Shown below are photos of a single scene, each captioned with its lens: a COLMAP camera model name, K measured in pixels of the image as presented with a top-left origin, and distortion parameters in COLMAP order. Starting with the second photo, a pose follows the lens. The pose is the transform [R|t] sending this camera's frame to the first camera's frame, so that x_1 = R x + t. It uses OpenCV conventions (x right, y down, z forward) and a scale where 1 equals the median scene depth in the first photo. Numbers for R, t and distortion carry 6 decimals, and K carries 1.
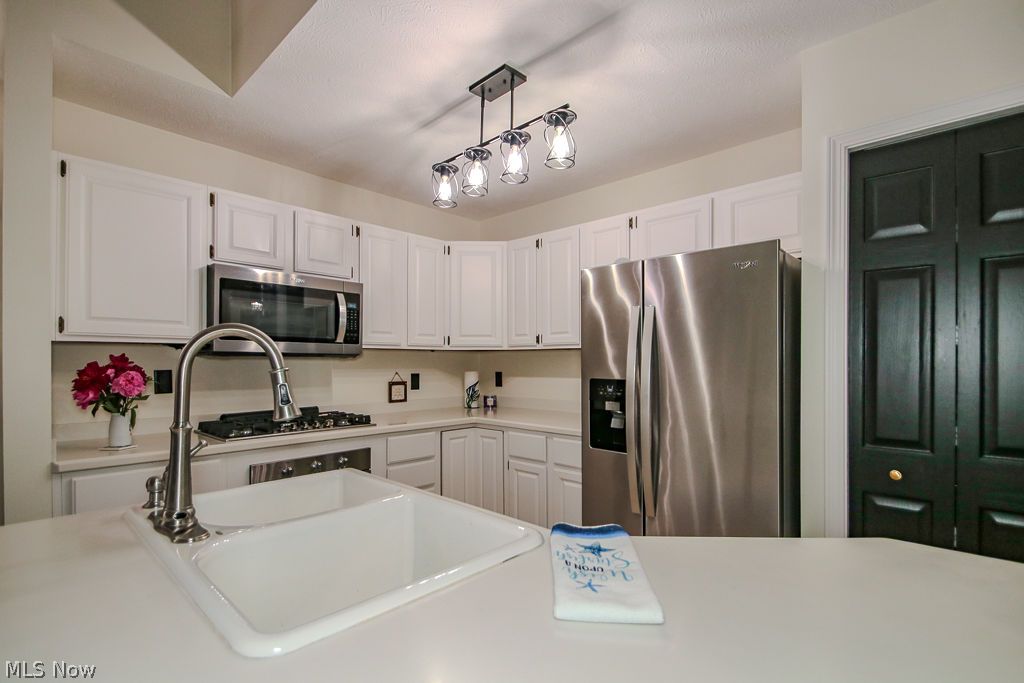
lens RADIAL K [[467.9, 0, 513.4], [0, 467.9, 356.8], [0, 0, 1]] dist [-0.003336, -0.000739]
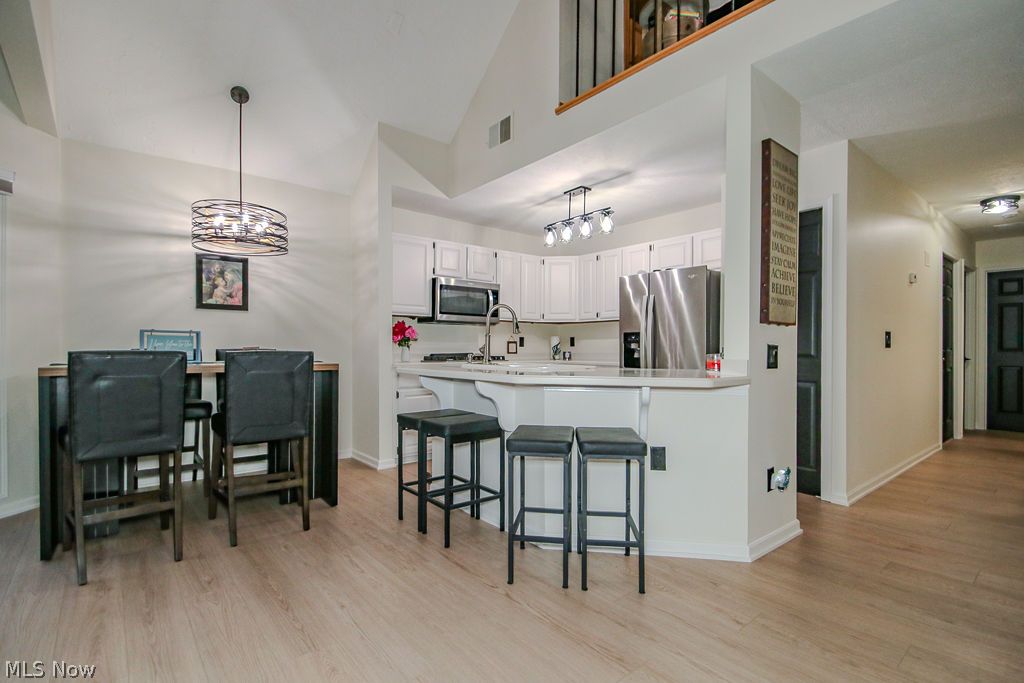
lens RADIAL K [[498.7, 0, 507.9], [0, 498.7, 359.8], [0, 0, 1]] dist [-0.021964, -0.000699]
pose [[0.991301, 0.003744, -0.131561, -0.035613], [-0.000136, 0.999624, 0.027423, 0.088538], [0.131614, -0.027166, 0.990929, -0.972767]]
